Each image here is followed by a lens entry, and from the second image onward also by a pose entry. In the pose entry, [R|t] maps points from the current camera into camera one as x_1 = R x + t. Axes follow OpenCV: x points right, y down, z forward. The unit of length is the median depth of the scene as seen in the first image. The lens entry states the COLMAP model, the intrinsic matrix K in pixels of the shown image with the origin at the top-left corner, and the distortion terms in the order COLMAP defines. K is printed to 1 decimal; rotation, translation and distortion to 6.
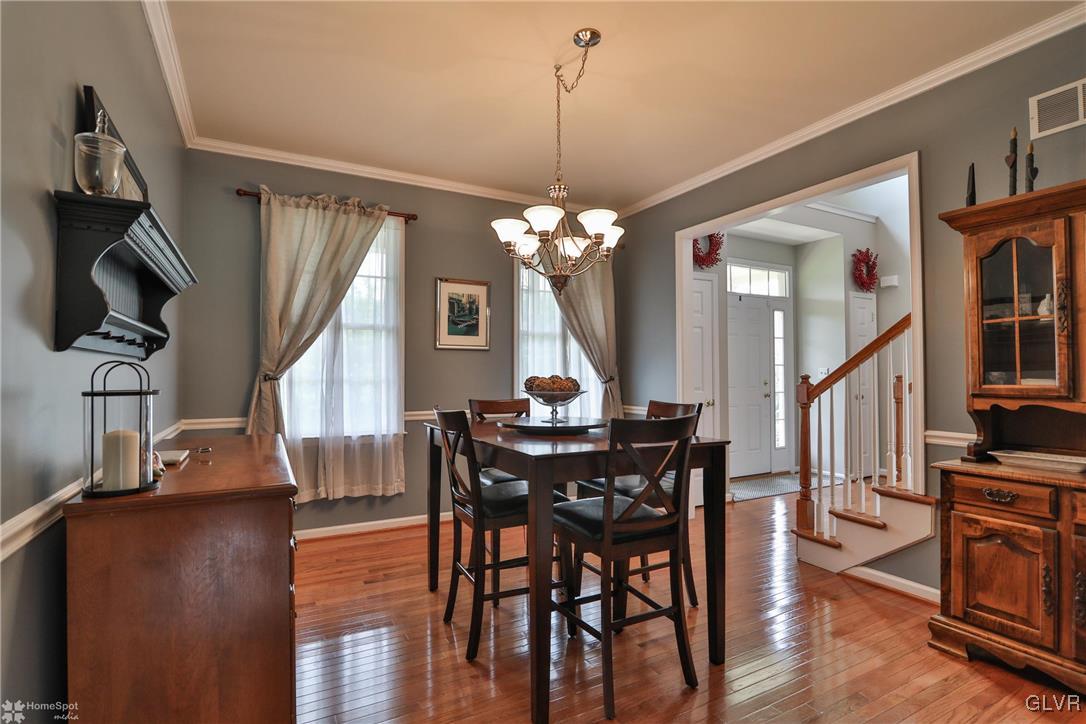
lens RADIAL K [[509.5, 0, 534.1], [0, 509.5, 361.8], [0, 0, 1]] dist [-0.015318, -0.000744]
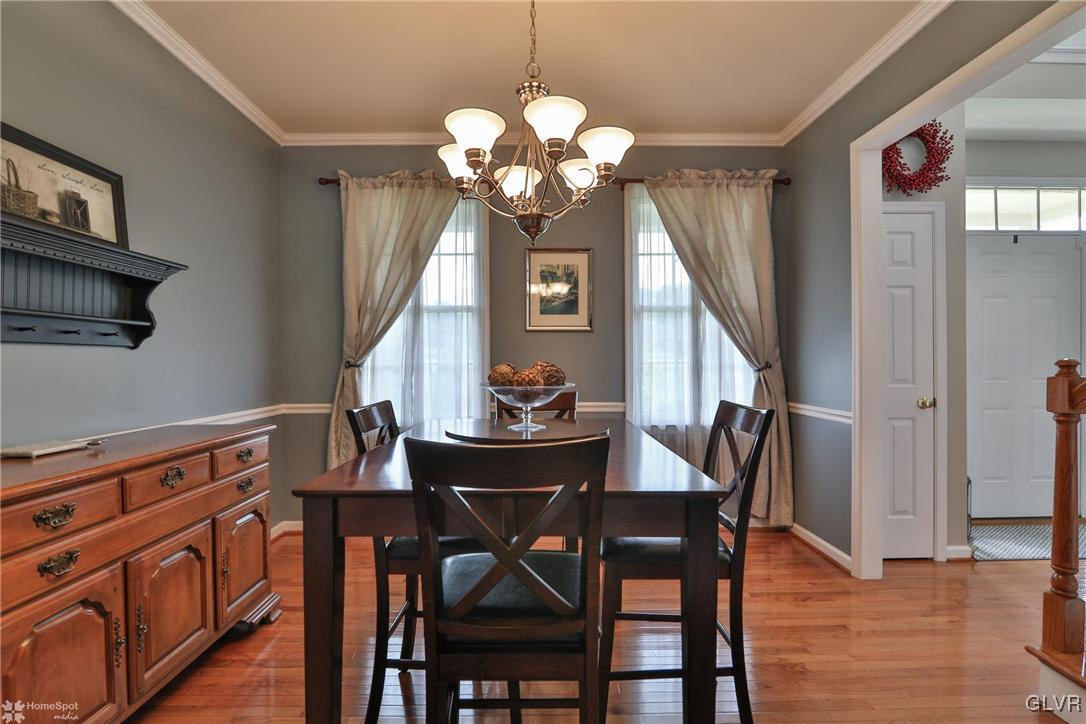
lens RADIAL K [[509.5, 0, 545.6], [0, 509.5, 365.3], [0, 0, 1]] dist [-0.015318, -0.000744]
pose [[0.894623, 0.000441, -0.446821, 0.244812], [0.015472, 0.999369, 0.031964, 0.006146], [0.446553, -0.035509, 0.894052, 0.256355]]
